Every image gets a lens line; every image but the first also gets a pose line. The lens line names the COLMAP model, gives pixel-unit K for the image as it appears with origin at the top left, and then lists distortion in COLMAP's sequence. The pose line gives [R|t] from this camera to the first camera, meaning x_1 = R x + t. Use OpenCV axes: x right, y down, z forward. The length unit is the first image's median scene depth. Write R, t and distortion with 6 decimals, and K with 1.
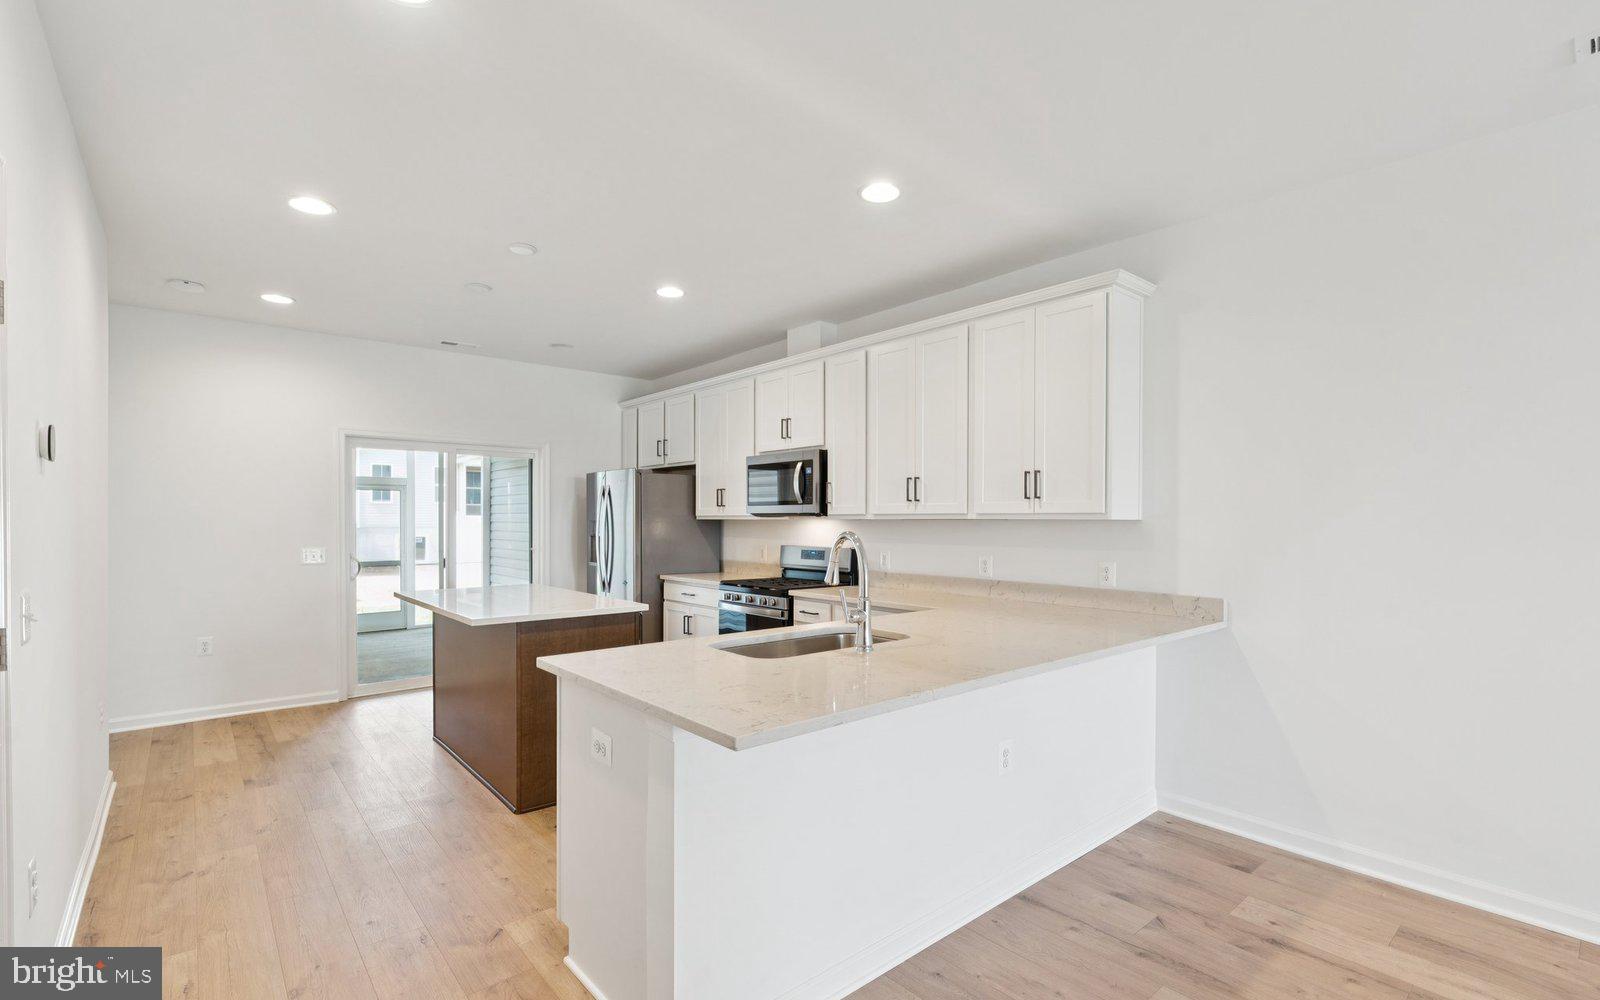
lens RADIAL K [[717.5, 0, 808.7], [0, 717.5, 514.1], [0, 0, 1]] dist [-0.002487, 0.000769]
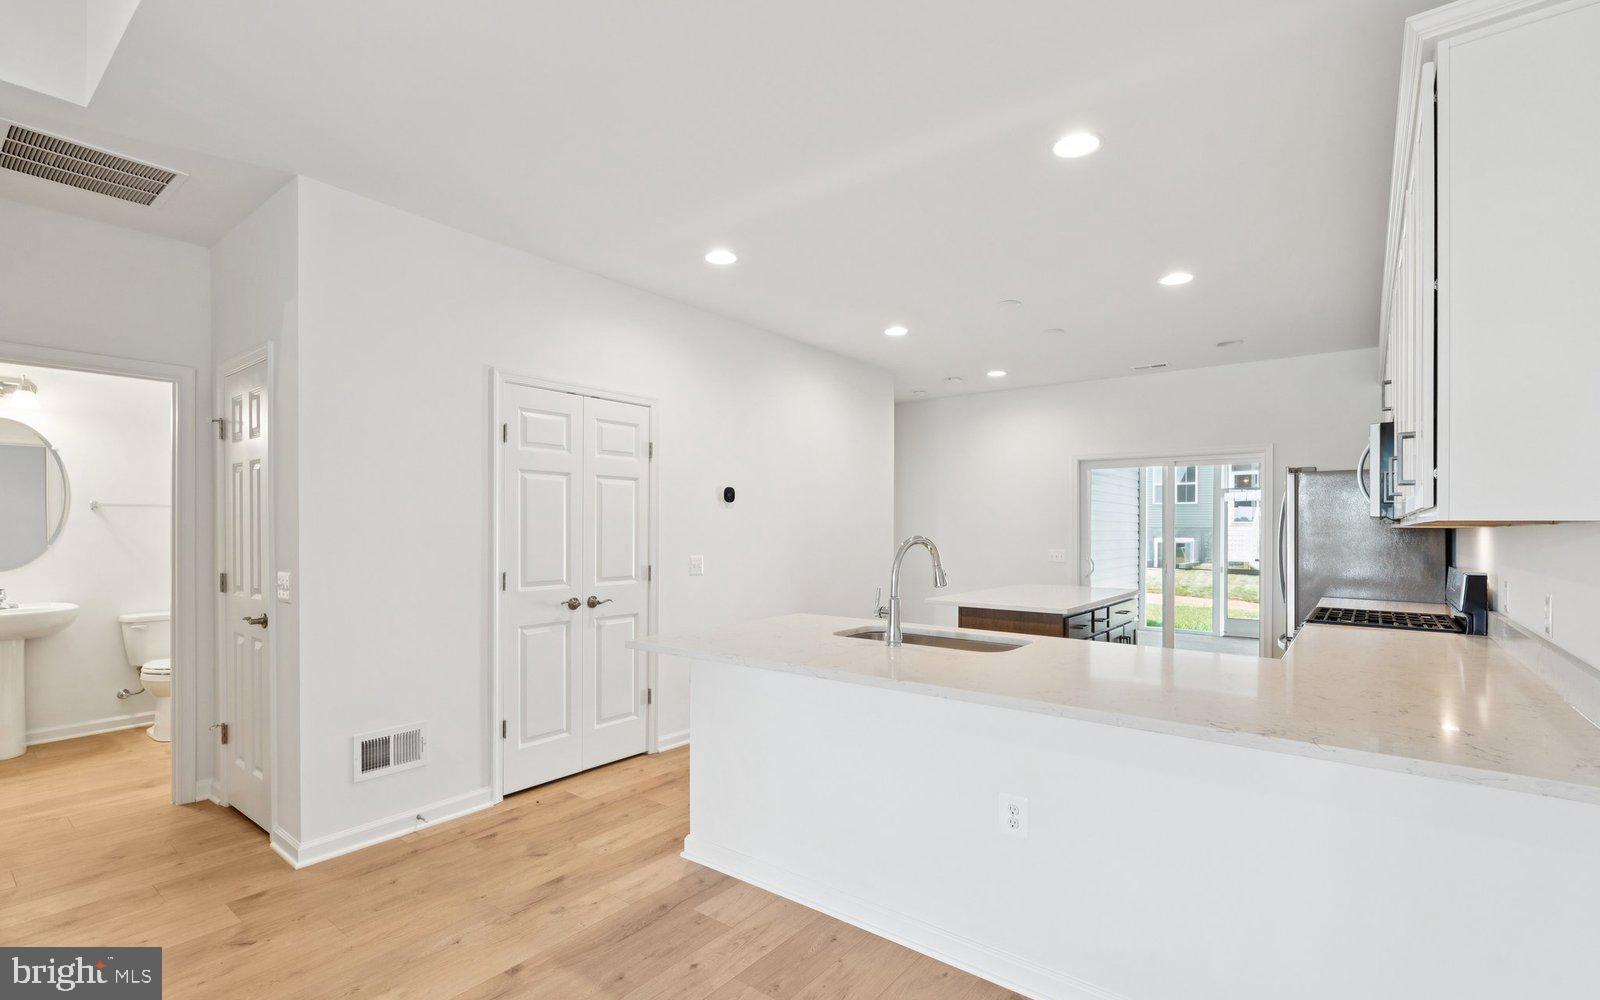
lens RADIAL K [[717.5, 0, 803.3], [0, 717.5, 506.7], [0, 0, 1]] dist [-0.002487, 0.000769]
pose [[0.201931, -0.032835, -0.978849, 0.570421], [0.004494, 0.999458, -0.032599, 0.009280], [0.979389, 0.002184, 0.201969, 0.334419]]
